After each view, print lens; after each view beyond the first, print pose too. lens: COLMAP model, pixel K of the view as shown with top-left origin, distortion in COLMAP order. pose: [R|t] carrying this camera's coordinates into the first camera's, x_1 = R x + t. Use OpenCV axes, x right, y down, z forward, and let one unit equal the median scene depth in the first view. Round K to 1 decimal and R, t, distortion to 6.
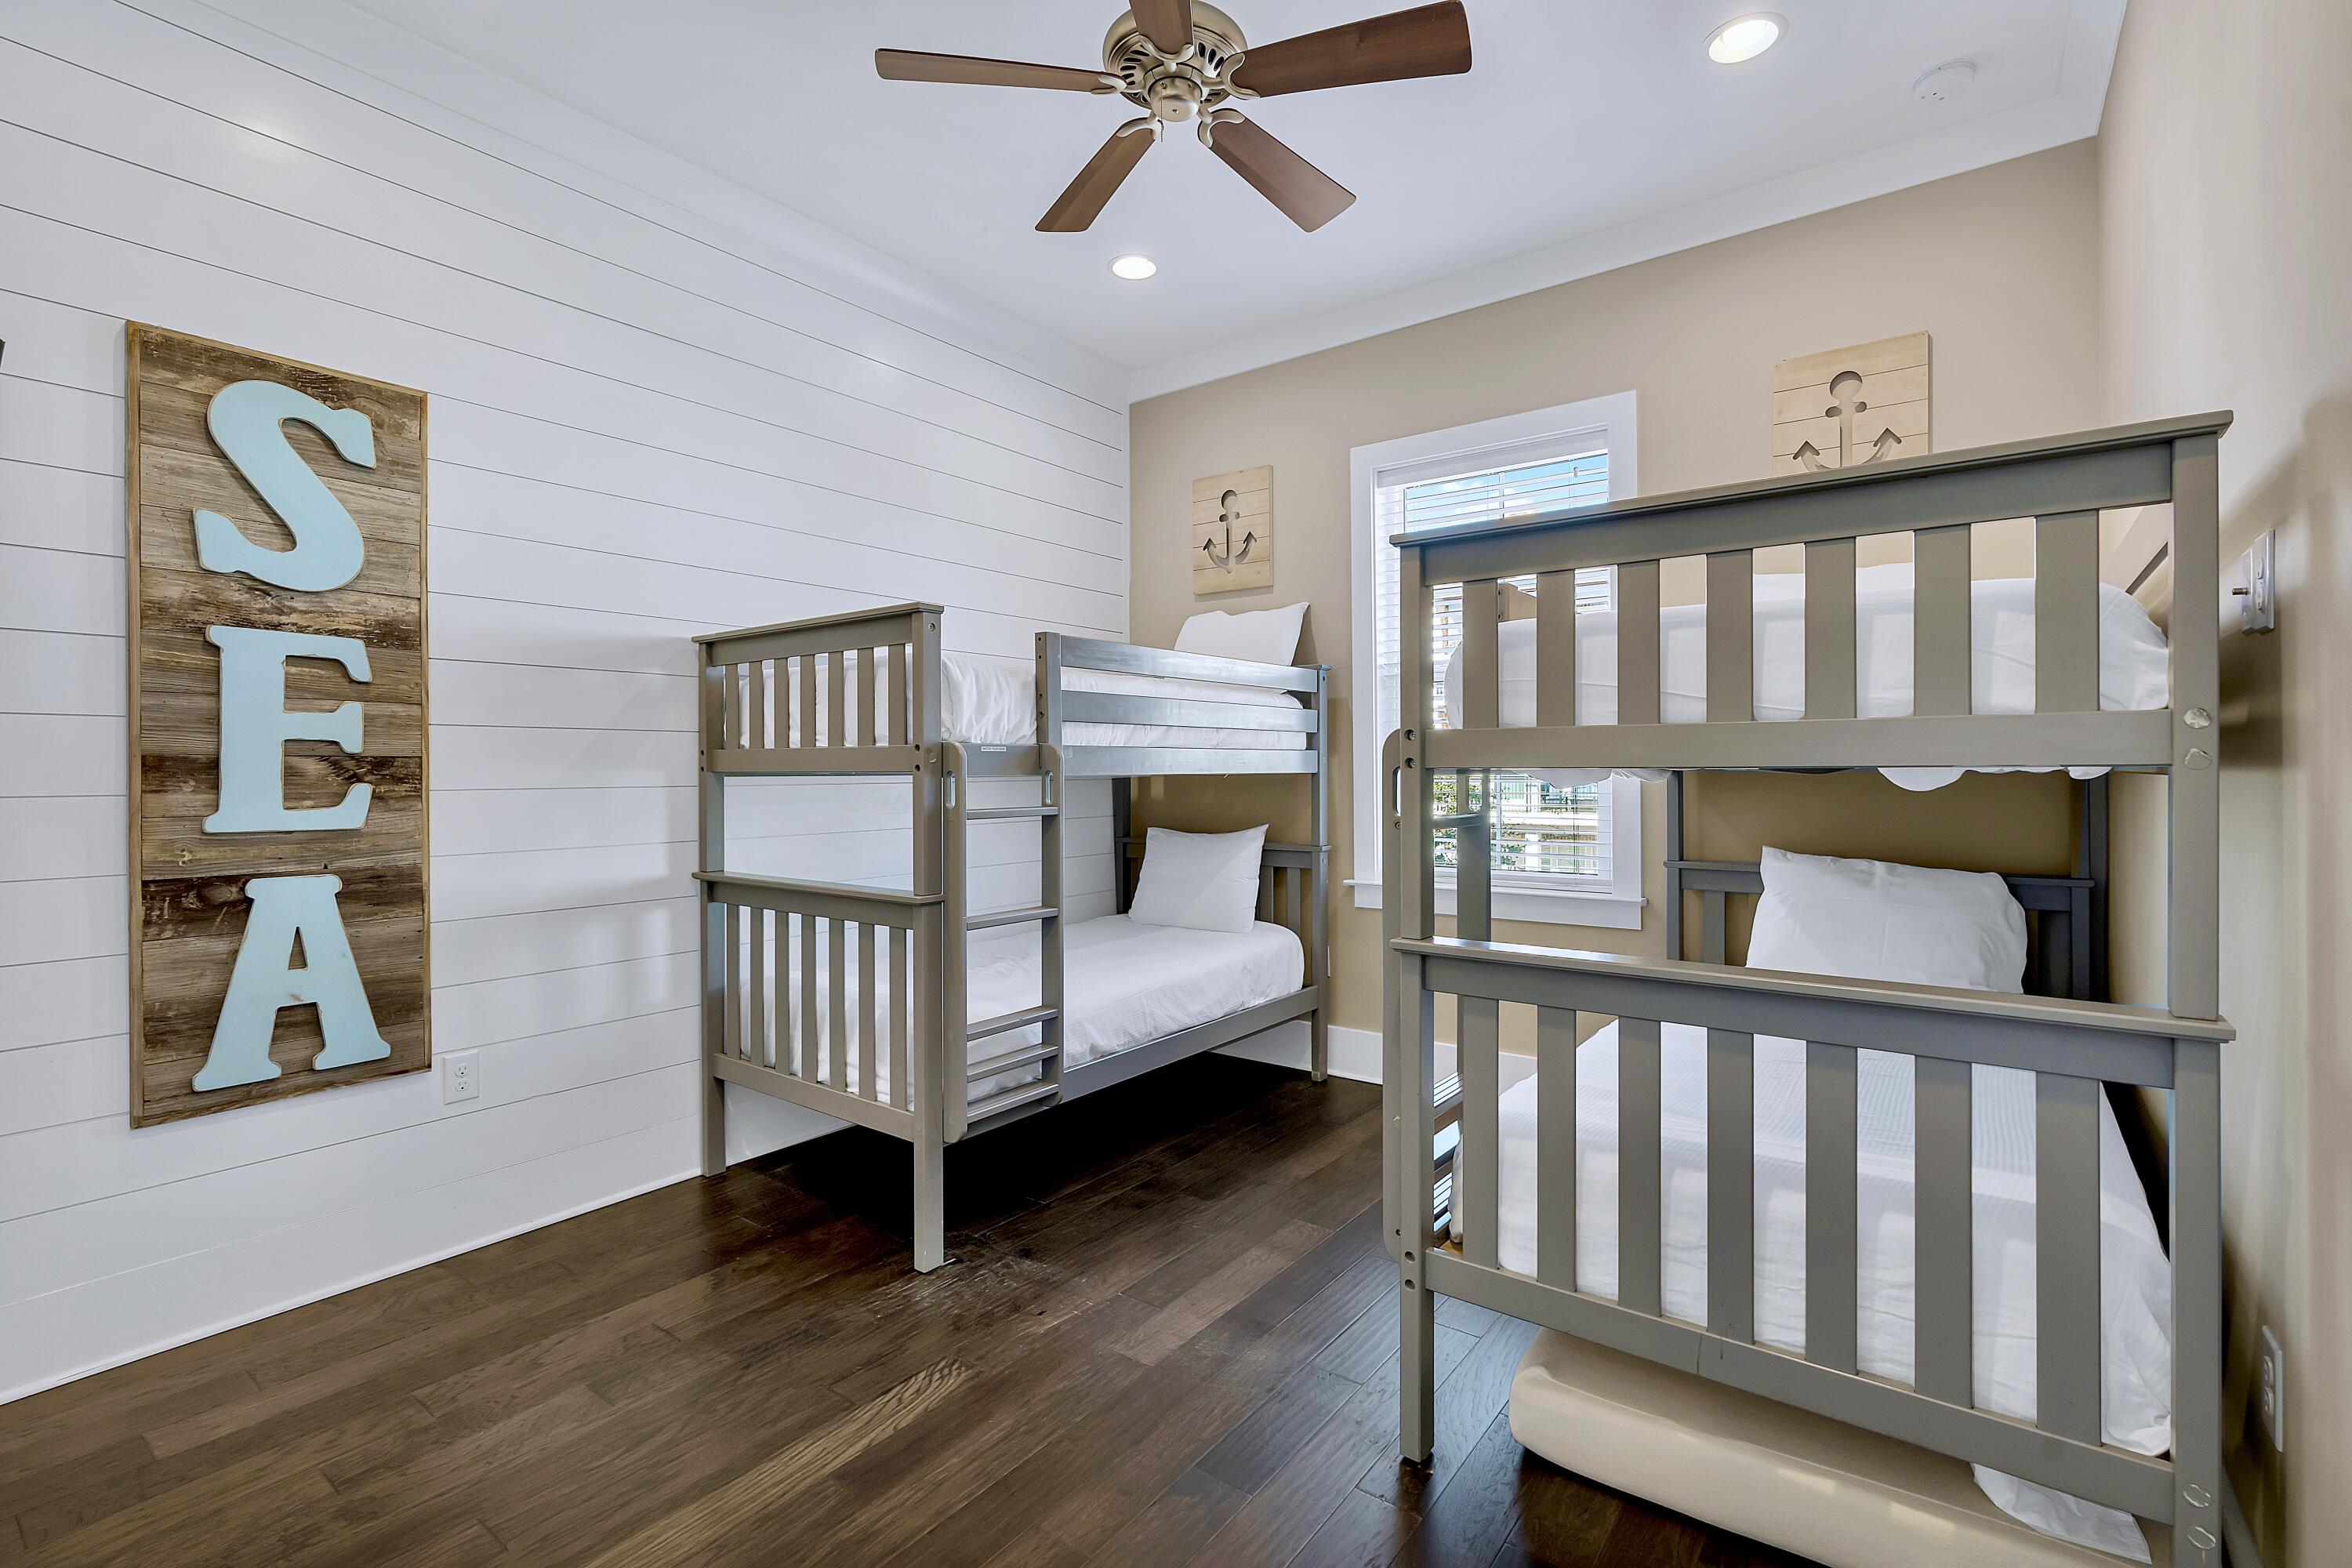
lens RADIAL K [[1049.5, 0, 1171.5], [0, 1049.5, 782.2], [0, 0, 1]] dist [-0.000221, 0.000776]
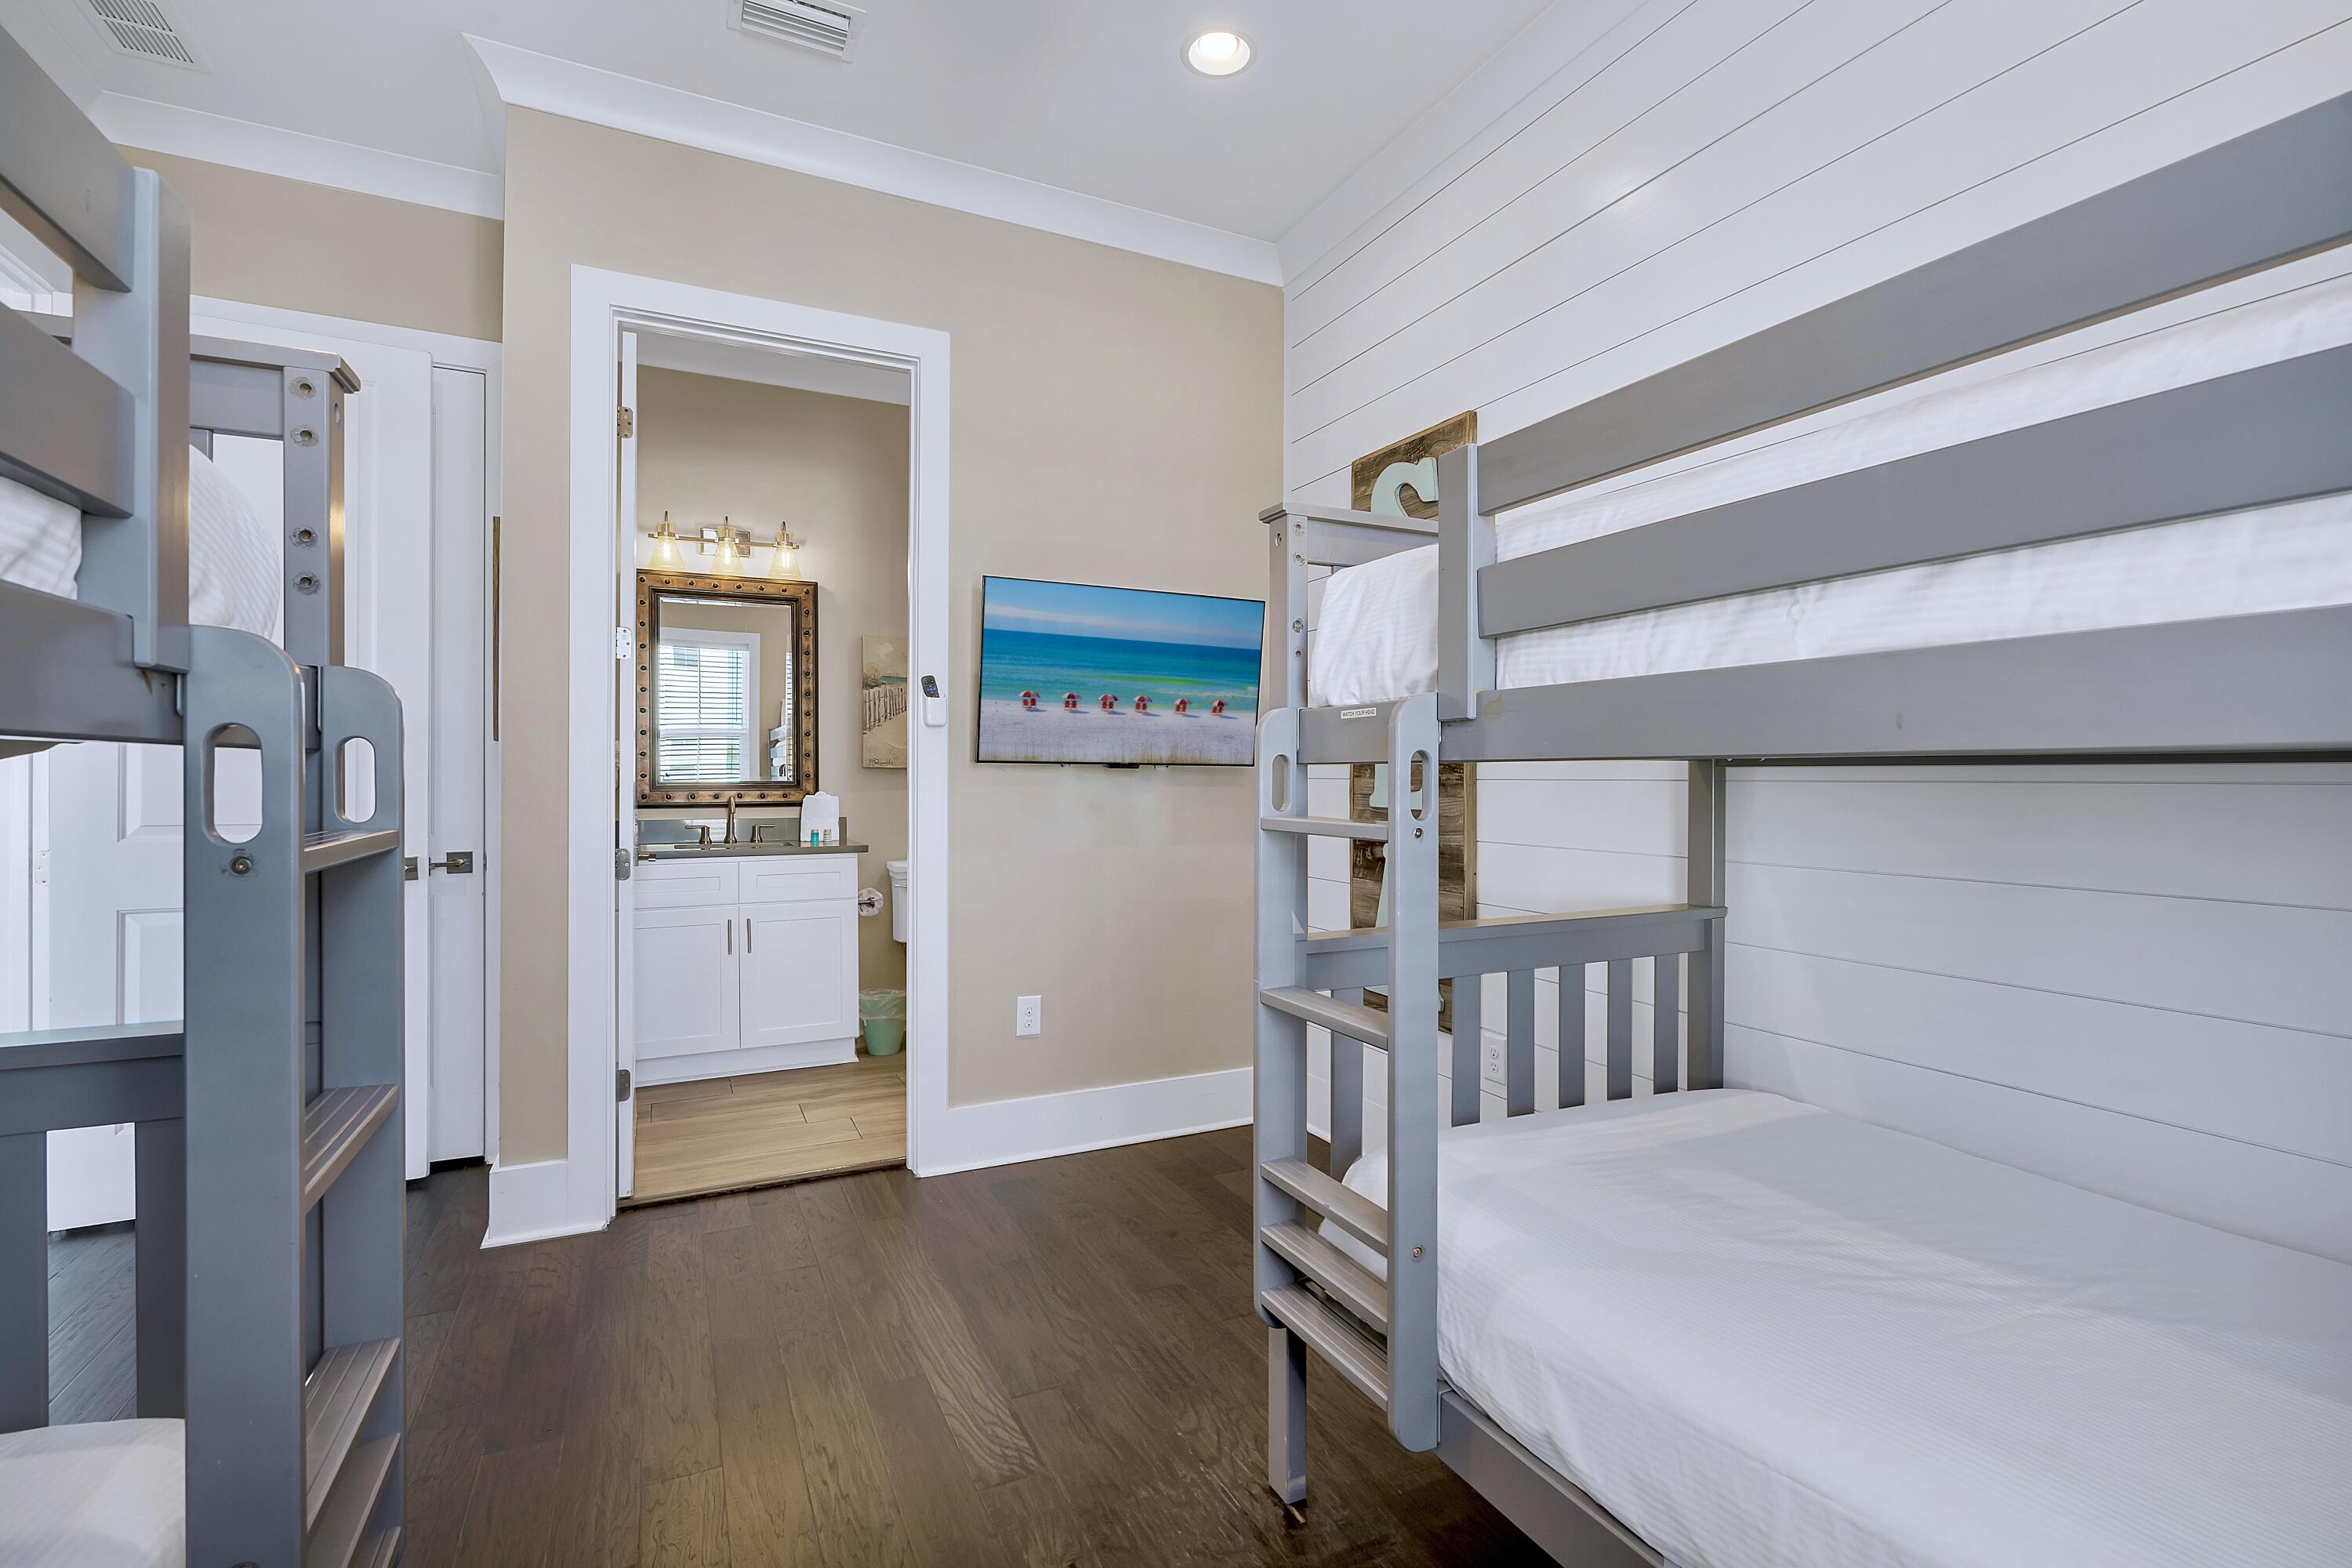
lens RADIAL K [[1049.5, 0, 1166.3], [0, 1049.5, 781.7], [0, 0, 1]] dist [-0.000221, 0.000776]
pose [[-0.457068, 0.010671, -0.889368, 0.426413], [-0.000948, 0.999922, 0.012485, -0.002505], [0.889431, 0.006549, -0.457022, 1.319726]]
